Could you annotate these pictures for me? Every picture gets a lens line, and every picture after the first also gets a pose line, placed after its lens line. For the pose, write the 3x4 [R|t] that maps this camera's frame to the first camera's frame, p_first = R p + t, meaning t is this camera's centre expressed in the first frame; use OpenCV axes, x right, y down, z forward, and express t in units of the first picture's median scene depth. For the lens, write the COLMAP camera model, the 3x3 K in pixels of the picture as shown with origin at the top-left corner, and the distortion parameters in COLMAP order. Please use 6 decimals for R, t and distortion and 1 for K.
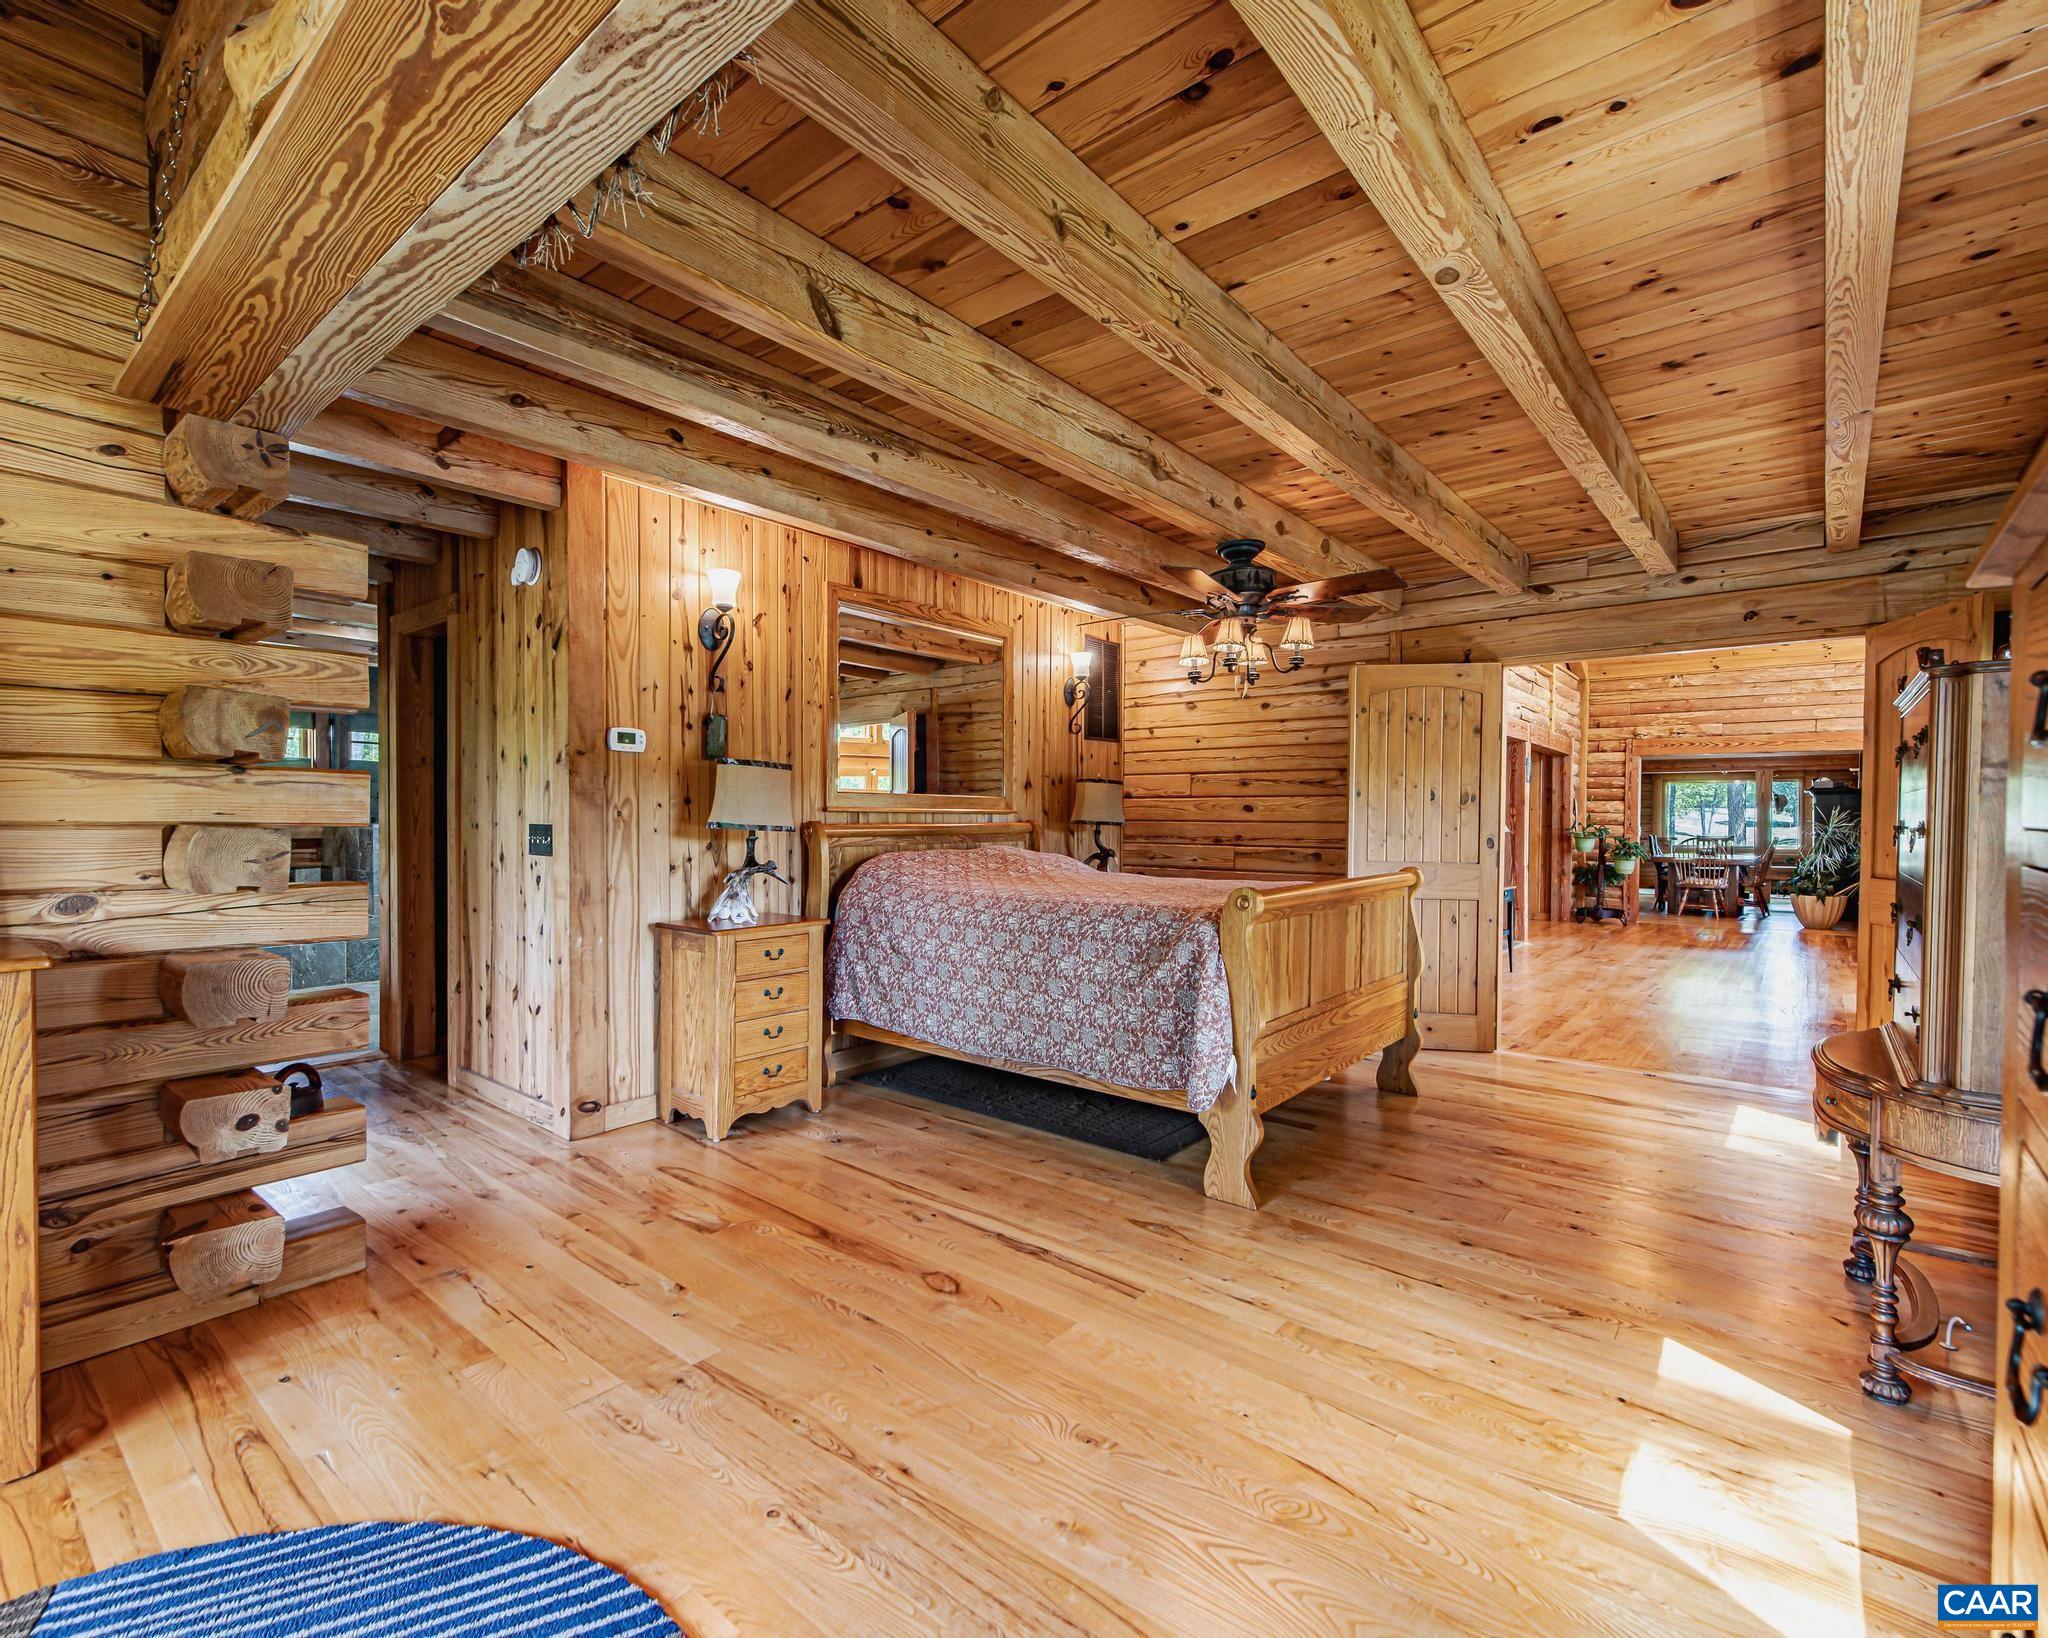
lens RADIAL K [[966.9, 0, 1016.6], [0, 966.9, 833.3], [0, 0, 1]] dist [0.002431, -0.000082]
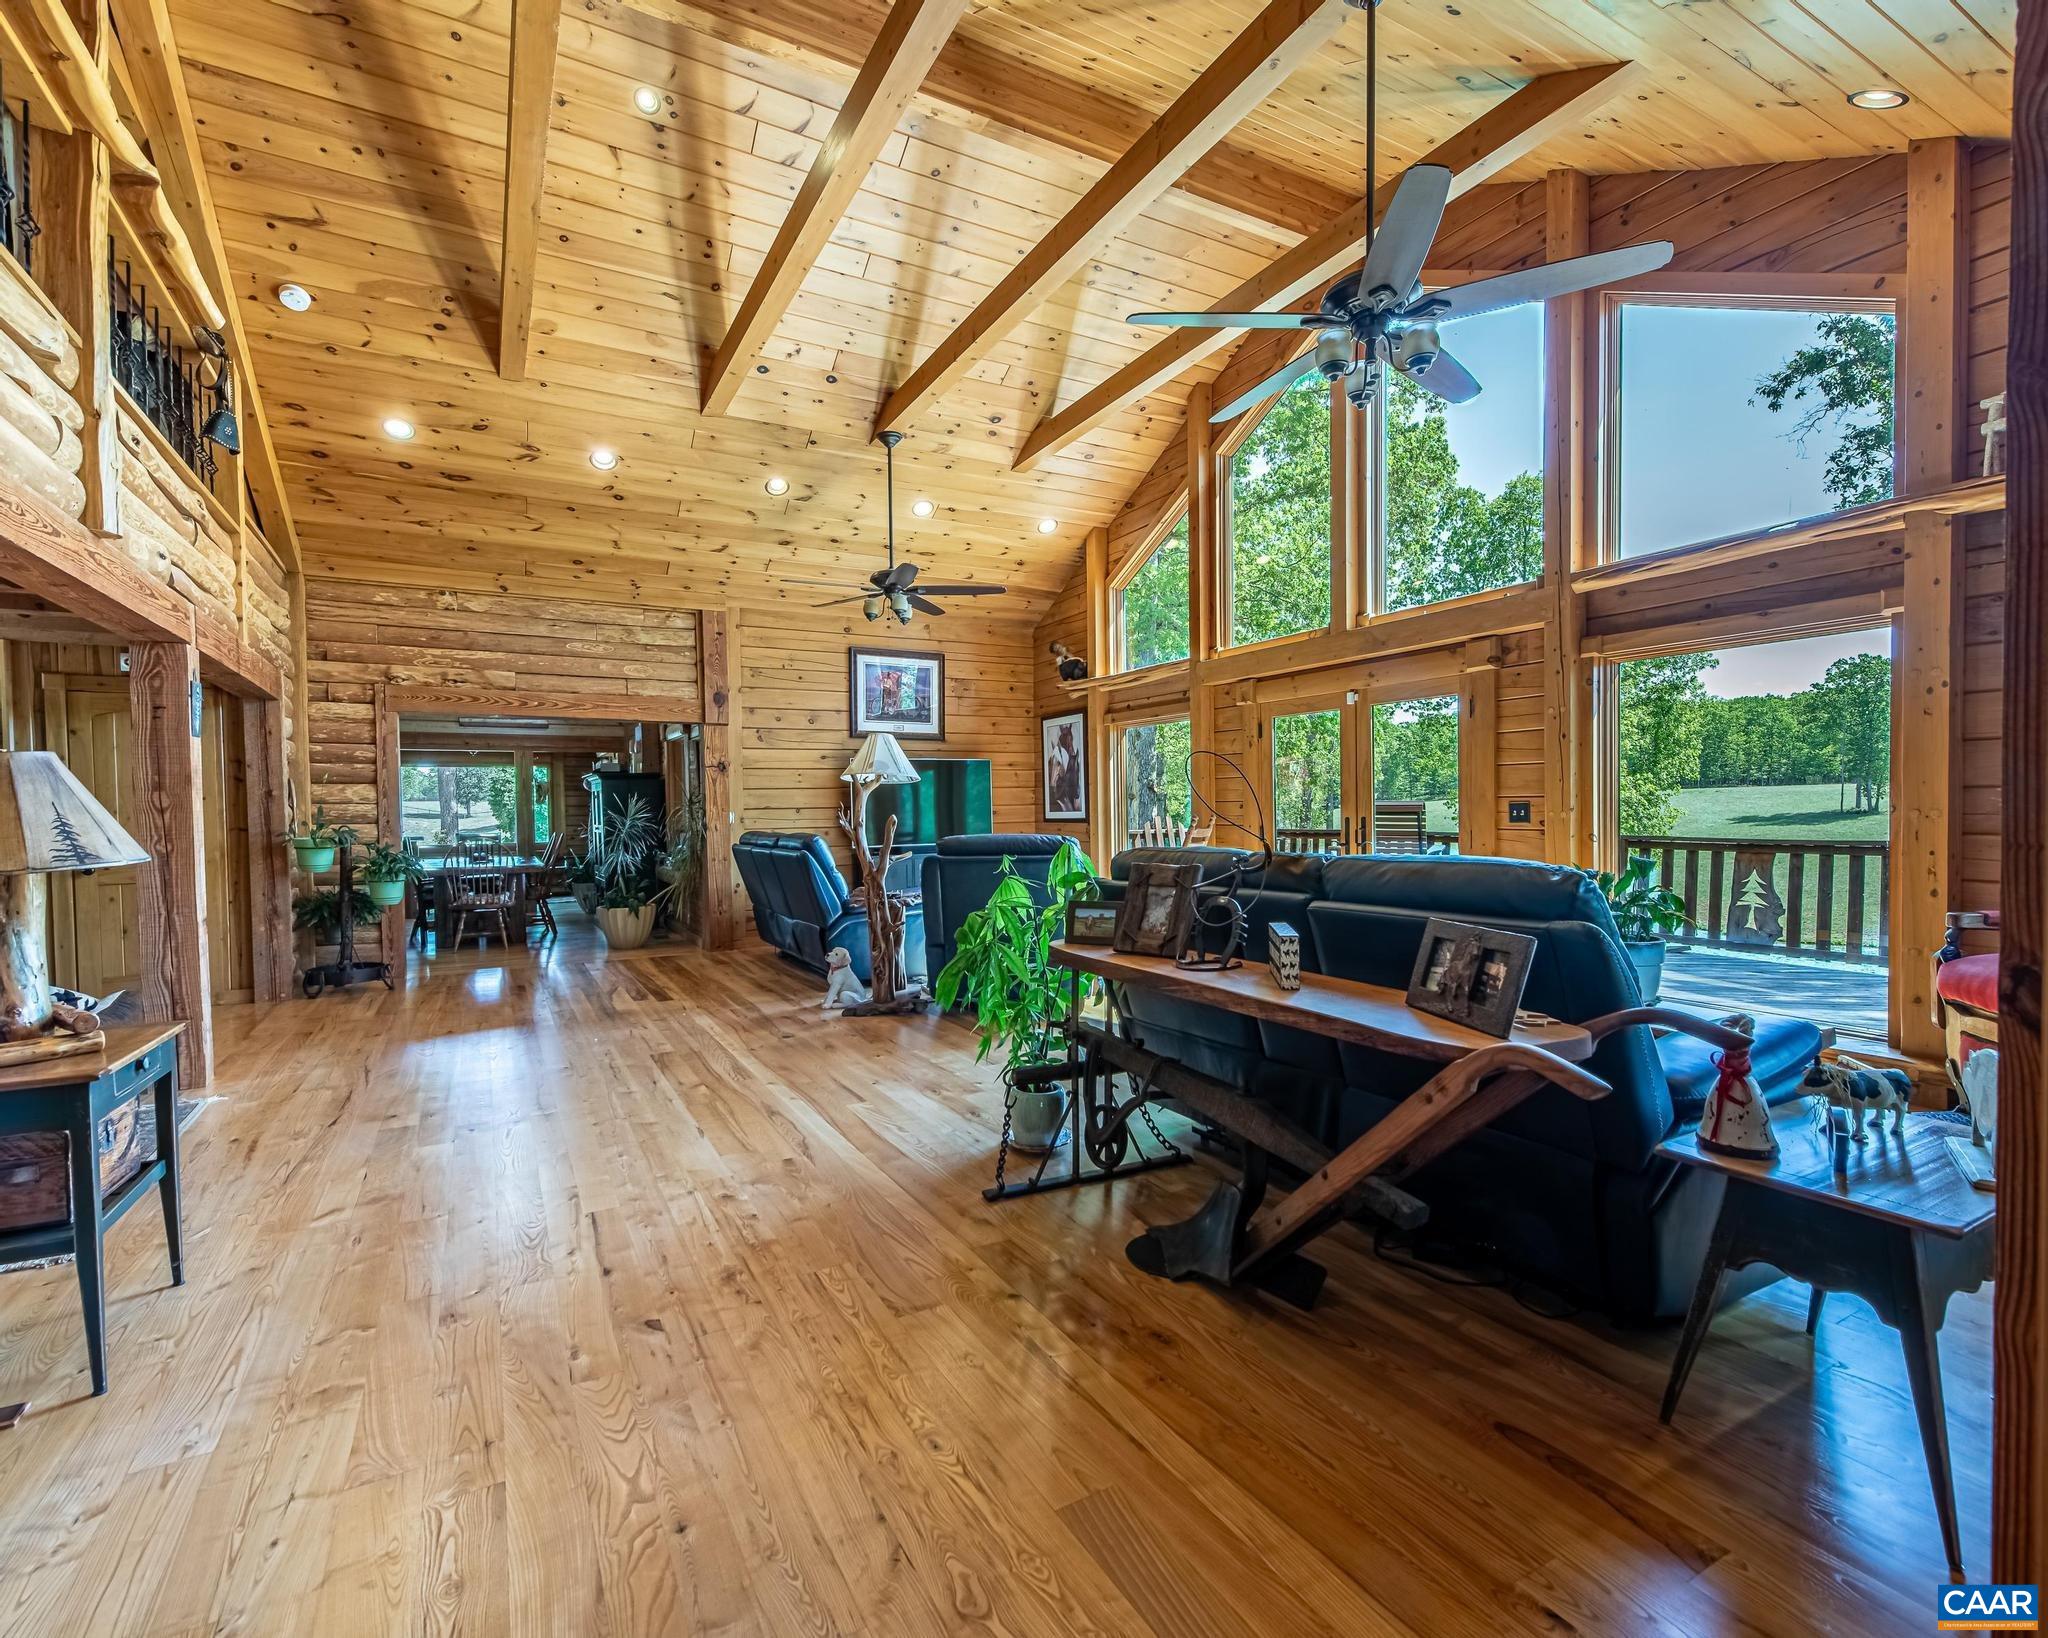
lens RADIAL K [[966.9, 0, 1016.6], [0, 966.9, 837.4], [0, 0, 1]] dist [0.002431, -0.000082]
pose [[0.365528, -0.039414, 0.929966, 0.205855], [0.029455, 0.999093, 0.030766, -0.006618], [-0.930334, 0.016146, 0.366357, 0.401131]]
